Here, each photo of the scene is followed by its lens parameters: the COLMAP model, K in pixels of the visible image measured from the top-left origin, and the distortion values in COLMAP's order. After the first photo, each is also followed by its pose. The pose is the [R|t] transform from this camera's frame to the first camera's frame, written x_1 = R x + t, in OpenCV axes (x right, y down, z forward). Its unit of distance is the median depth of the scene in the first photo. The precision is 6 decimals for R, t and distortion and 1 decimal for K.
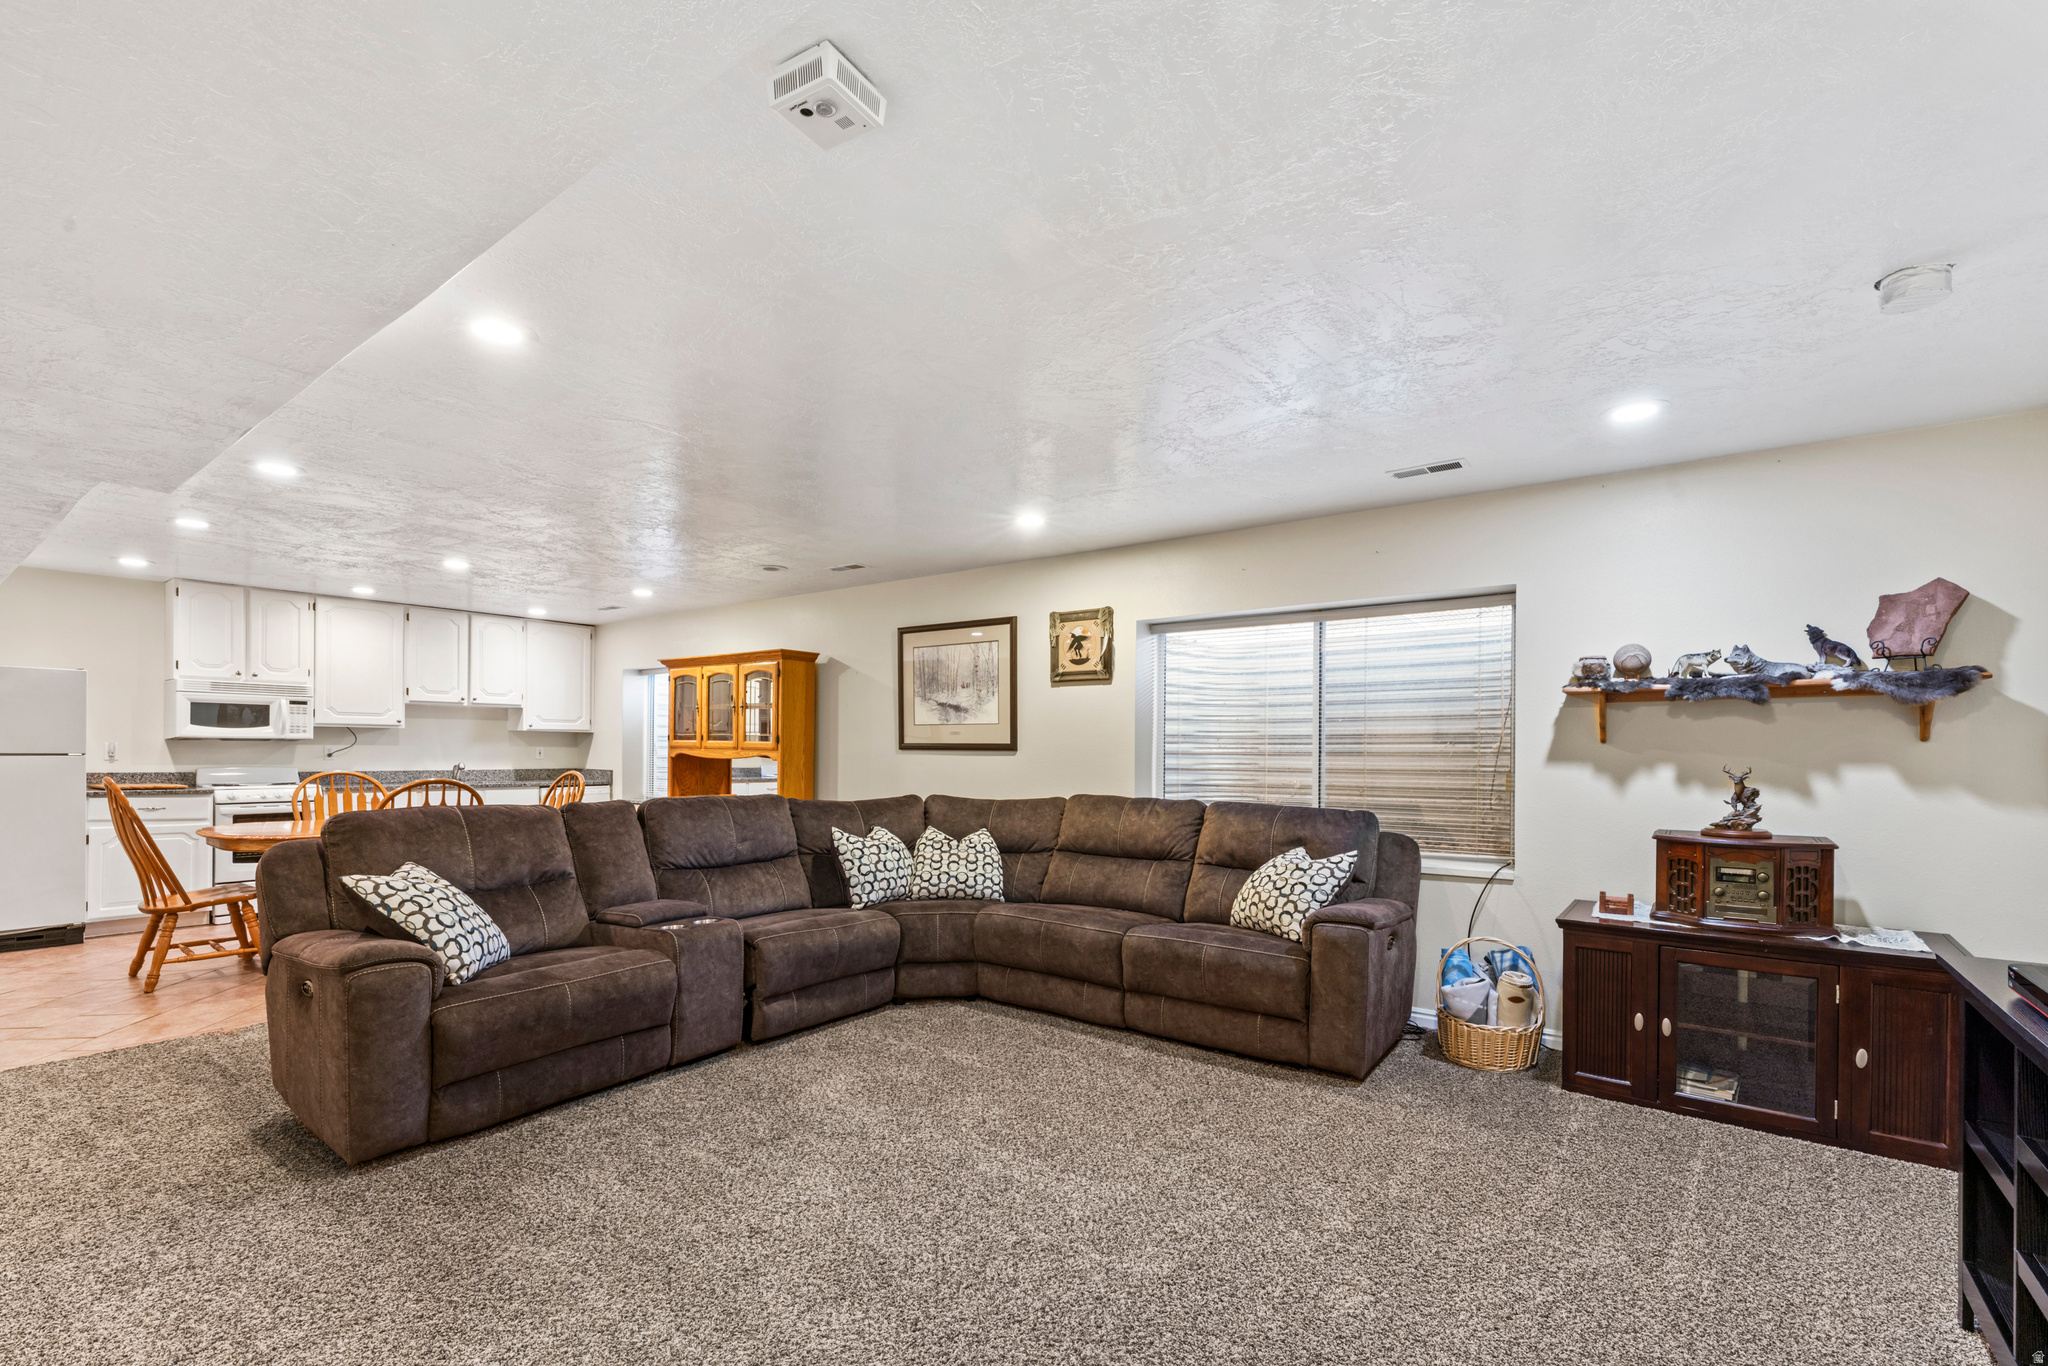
lens RADIAL K [[900.9, 0, 1013.0], [0, 900.9, 757.6], [0, 0, 1]] dist [0.007407, -0.000674]
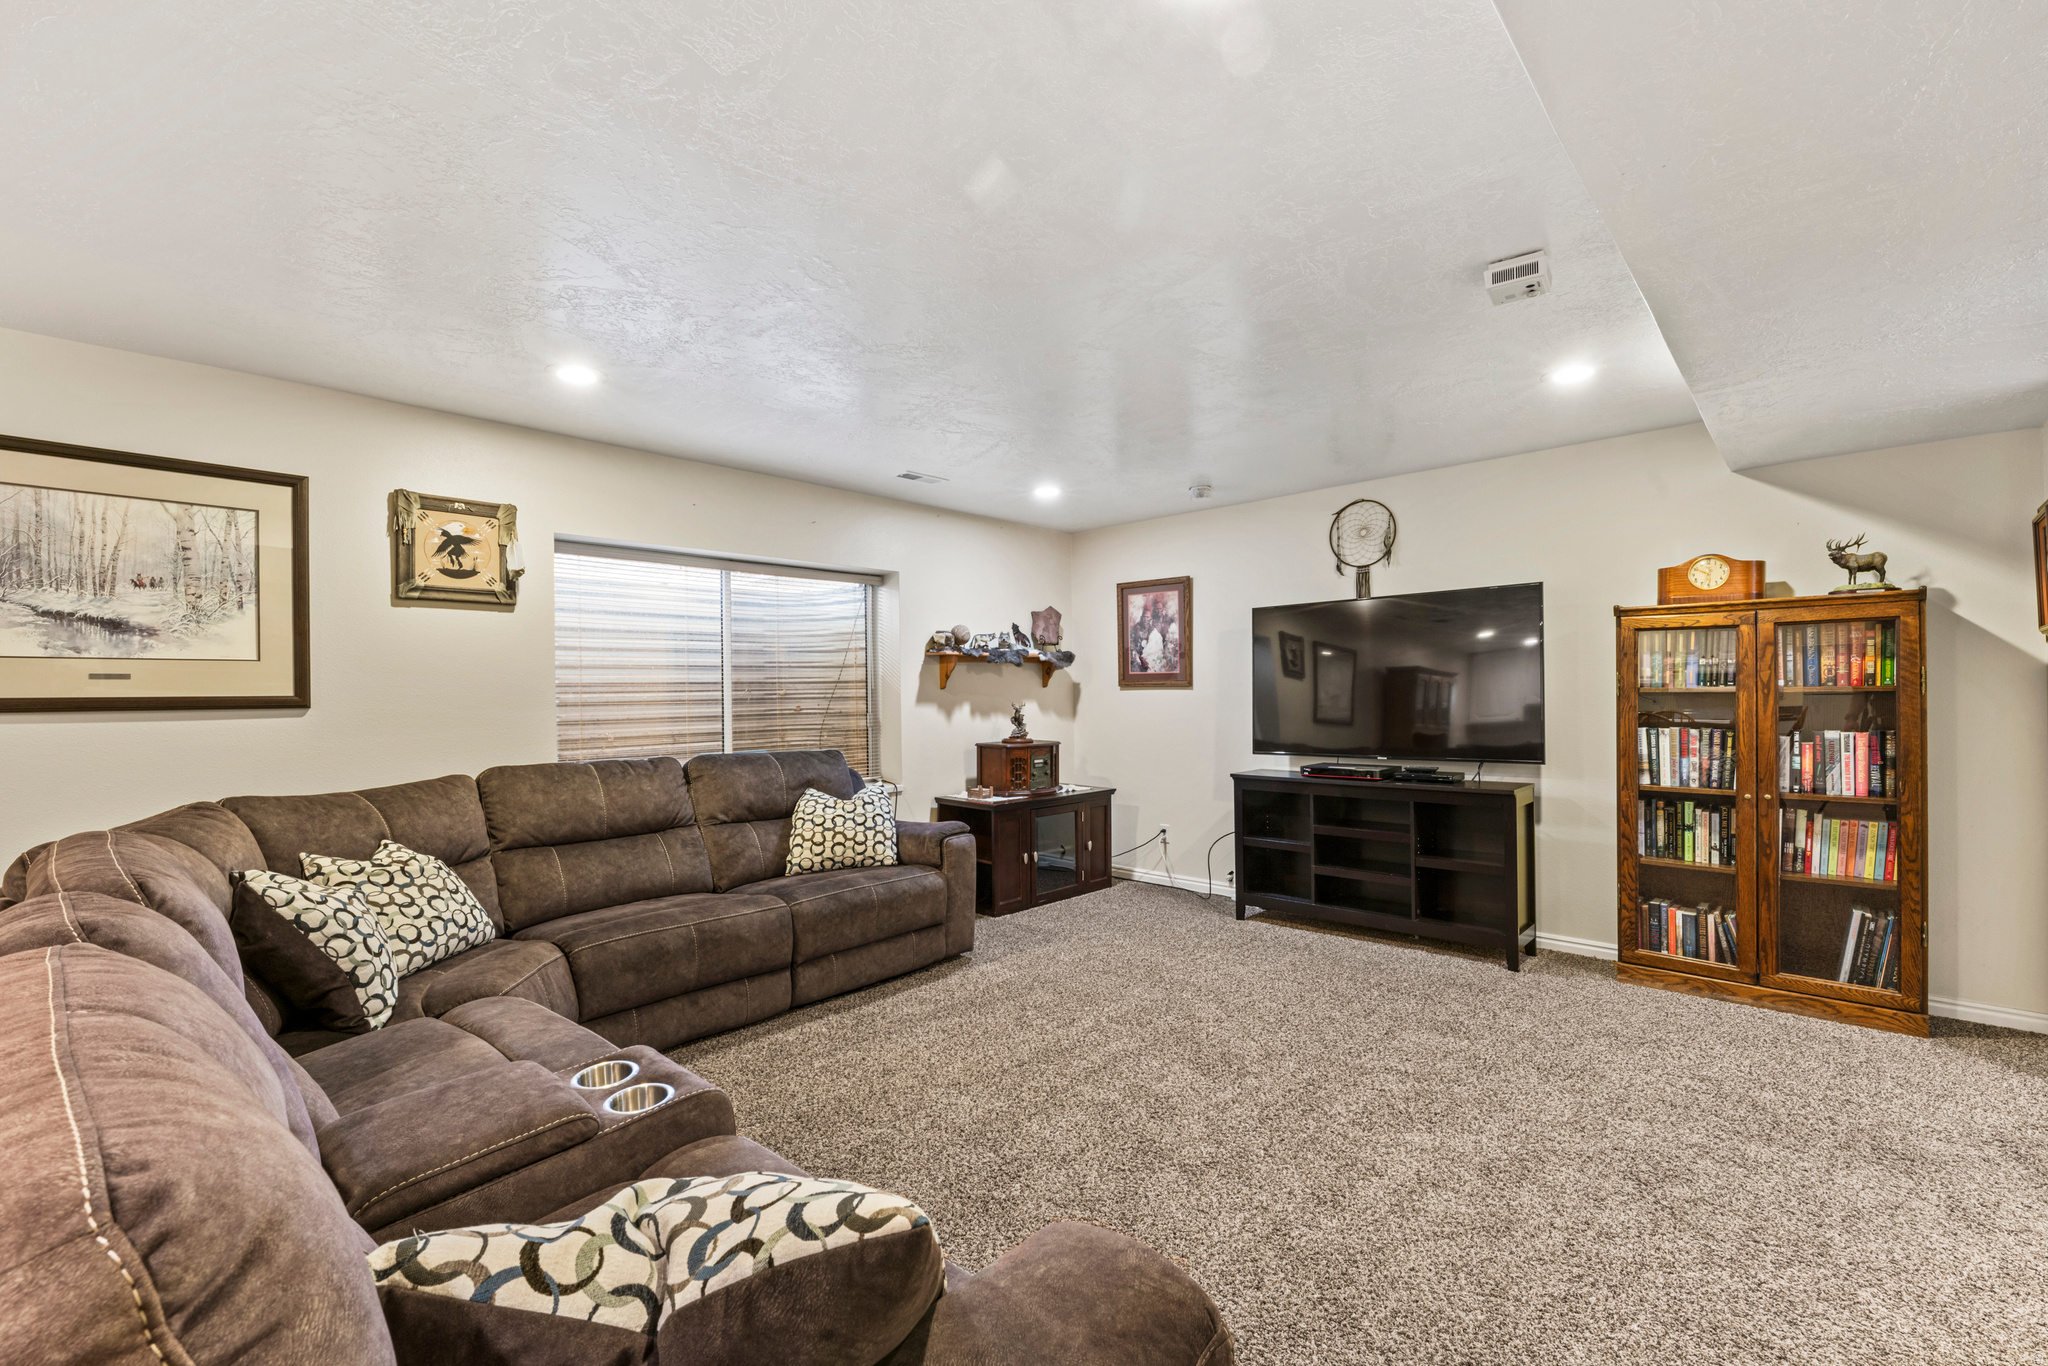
lens RADIAL K [[900.9, 0, 1025.4], [0, 900.9, 694.2], [0, 0, 1]] dist [0.007407, -0.000674]
pose [[0.088193, -0.013647, 0.996010, -0.490288], [0.017039, 0.999781, 0.012190, -0.014281], [-0.995958, 0.015896, 0.088406, 0.443159]]
